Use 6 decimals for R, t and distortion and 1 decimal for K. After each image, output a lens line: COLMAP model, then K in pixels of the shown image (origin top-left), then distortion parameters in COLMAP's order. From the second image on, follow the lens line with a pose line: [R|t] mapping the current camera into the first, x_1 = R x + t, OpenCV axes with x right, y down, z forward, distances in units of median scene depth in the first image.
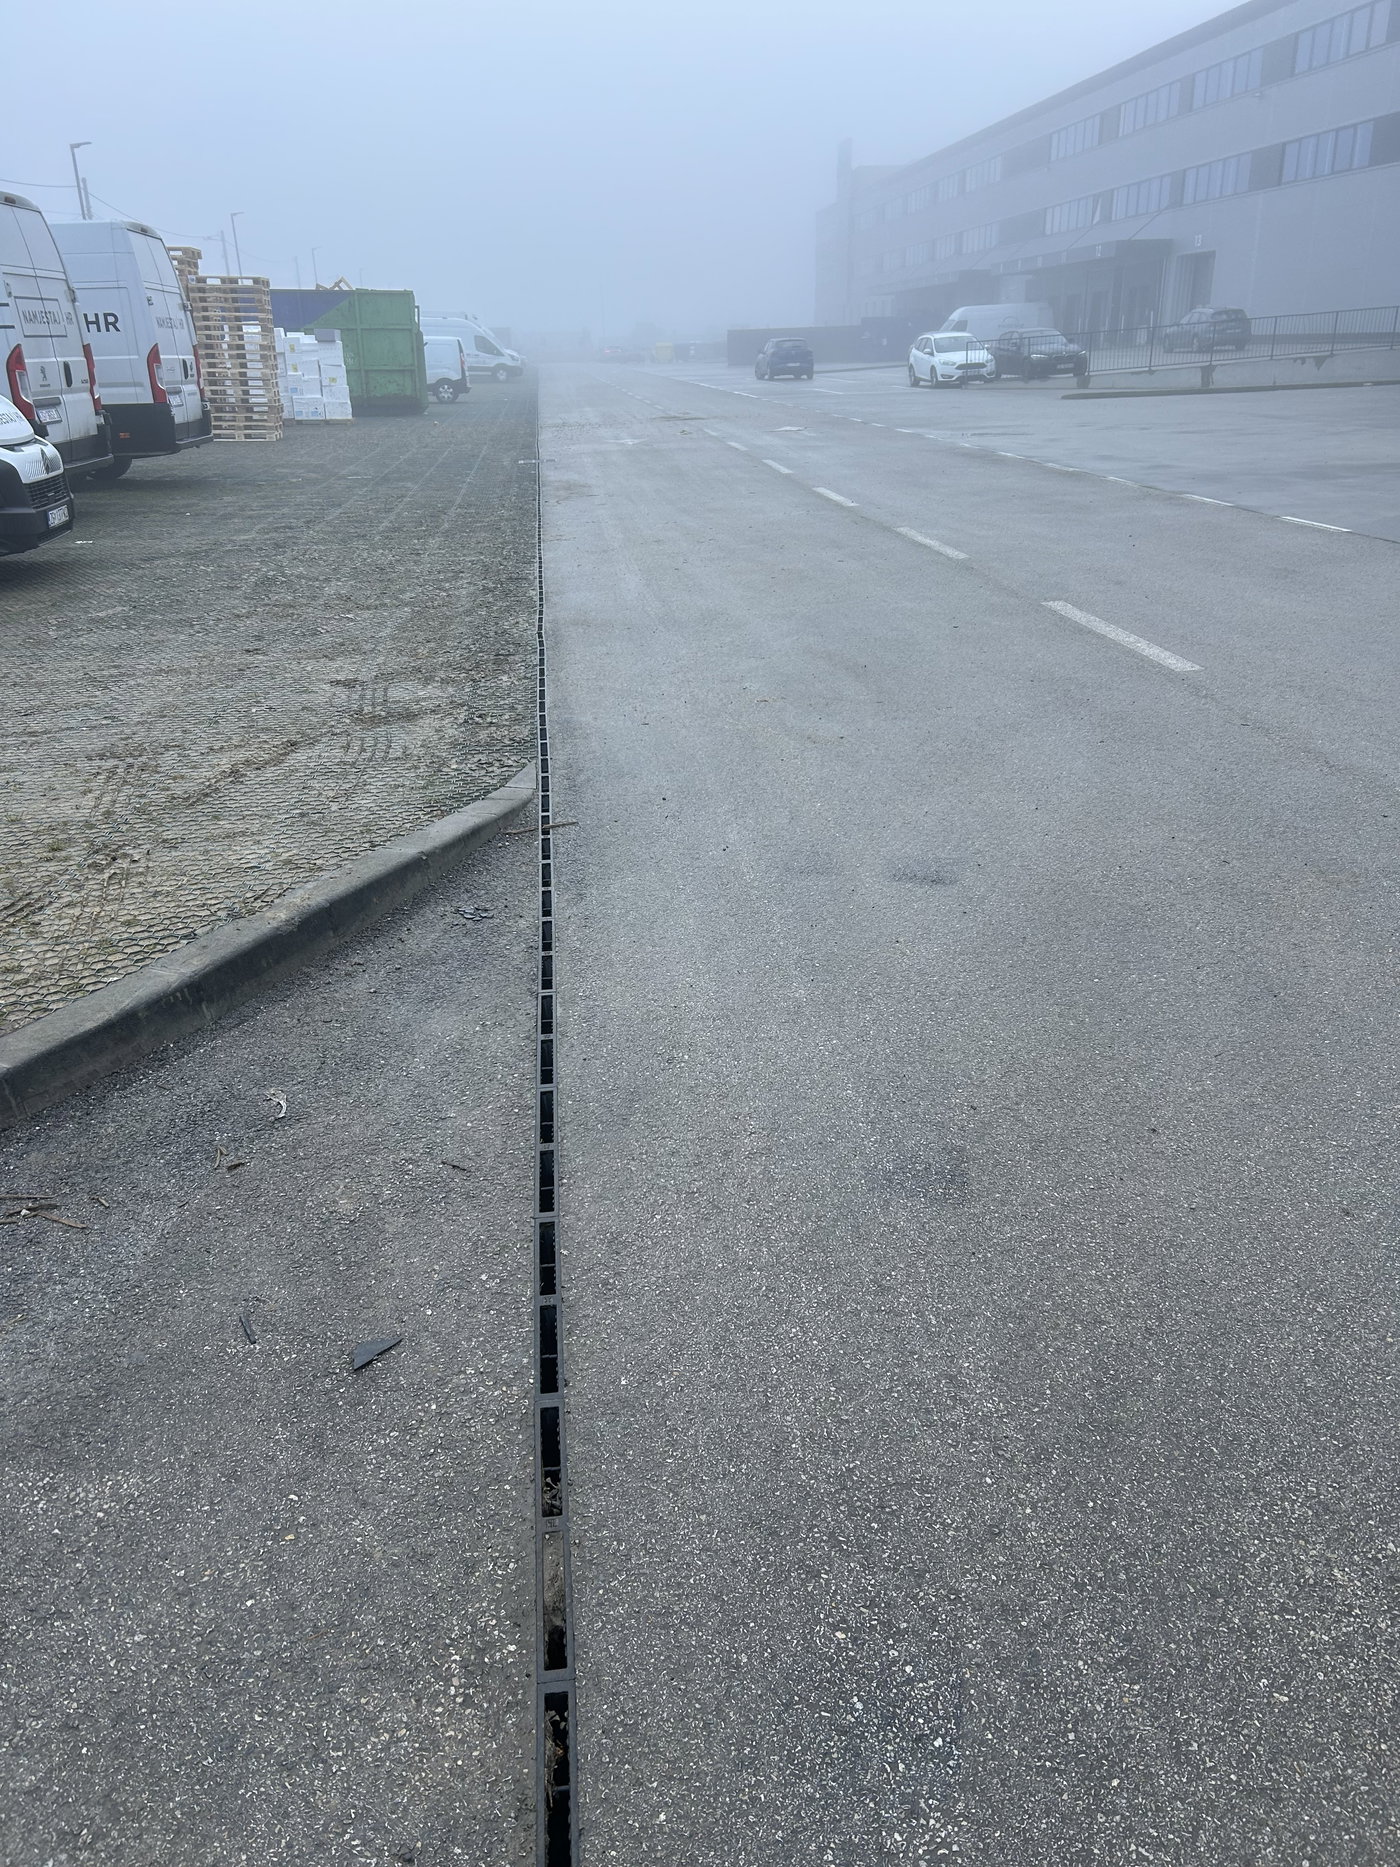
lens RADIAL K [[1418.1, 0, 700.2], [0, 1418.1, 935.8], [0, 0, 1]] dist [0.053928, -0.056392]
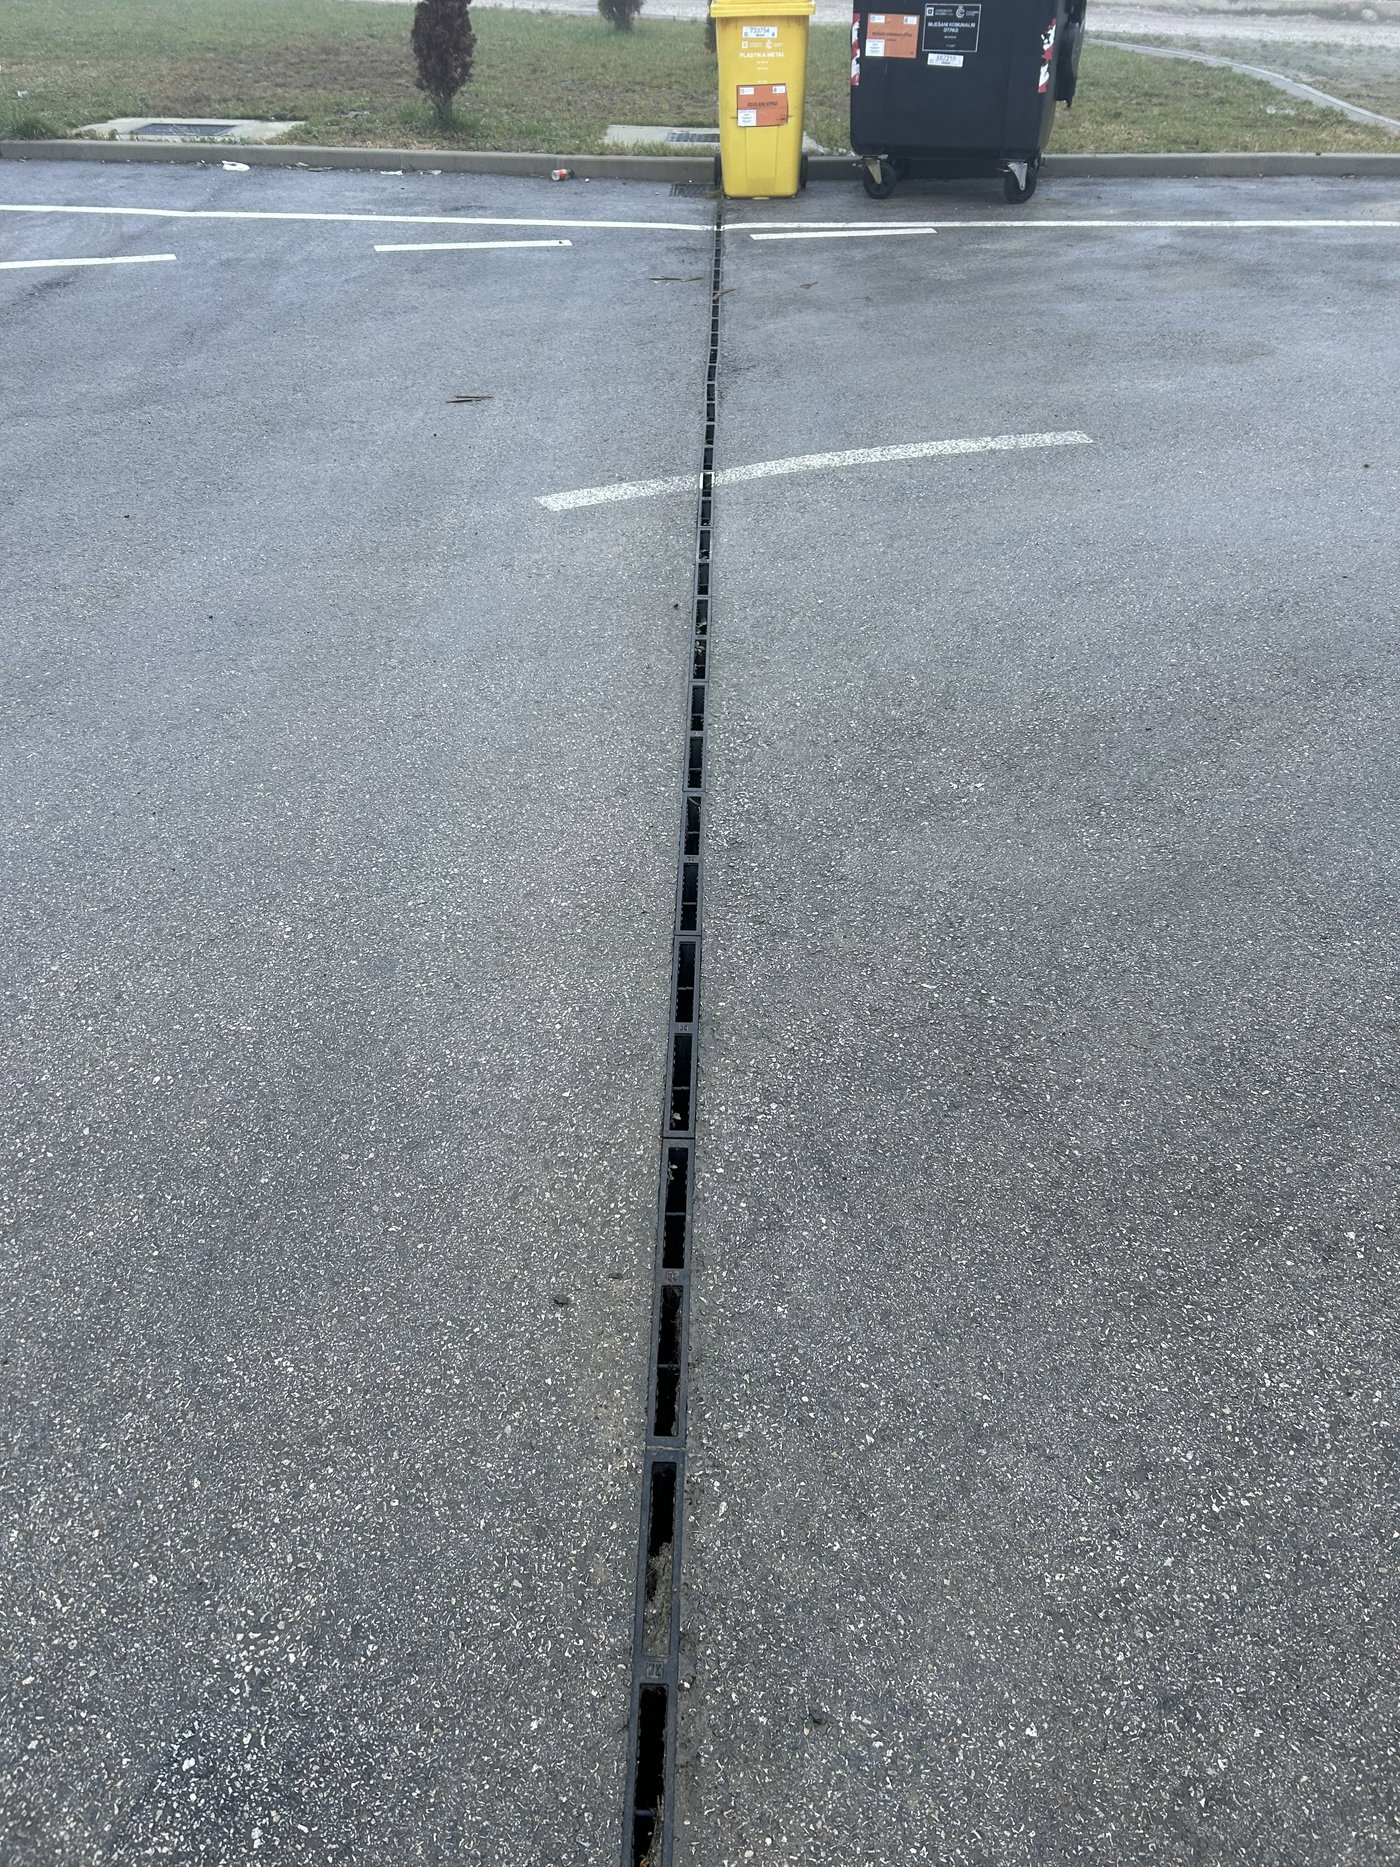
lens RADIAL K [[1418.1, 0, 696.8], [0, 1418.1, 932.9], [0, 0, 1]] dist [0.053928, -0.056392]
pose [[-0.991964, -0.060341, 0.111206, -0.191779], [0.063161, 0.525423, 0.848494, -0.380536], [-0.109629, 0.848699, -0.517389, 1.017112]]
